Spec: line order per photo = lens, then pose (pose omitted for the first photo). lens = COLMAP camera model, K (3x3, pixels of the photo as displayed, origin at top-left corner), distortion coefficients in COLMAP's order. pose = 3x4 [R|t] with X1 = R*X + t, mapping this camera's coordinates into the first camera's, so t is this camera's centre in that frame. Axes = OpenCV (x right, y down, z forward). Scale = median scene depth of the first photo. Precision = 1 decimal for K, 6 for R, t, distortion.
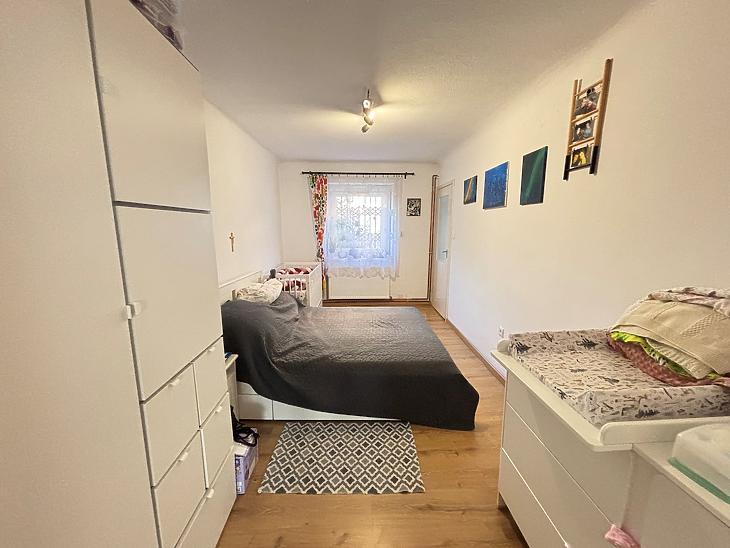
lens RADIAL K [[296.1, 0, 365.1], [0, 296.1, 275.5], [0, 0, 1]] dist [-0.003551, 0.000246]
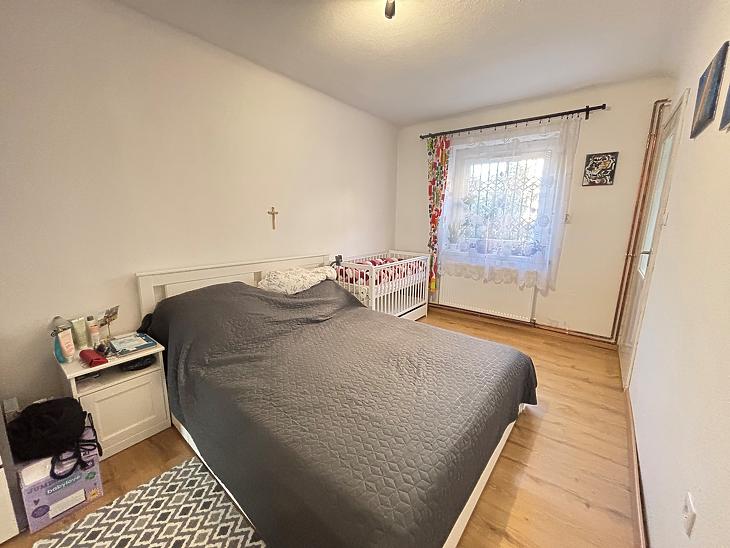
lens RADIAL K [[296.1, 0, 365.8], [0, 296.1, 273.3], [0, 0, 1]] dist [-0.003551, 0.000246]
pose [[0.763678, 0.127043, -0.632974, 0.208452], [-0.116005, 0.991492, 0.059041, -0.021311], [0.635090, 0.028340, 0.771918, 0.309776]]
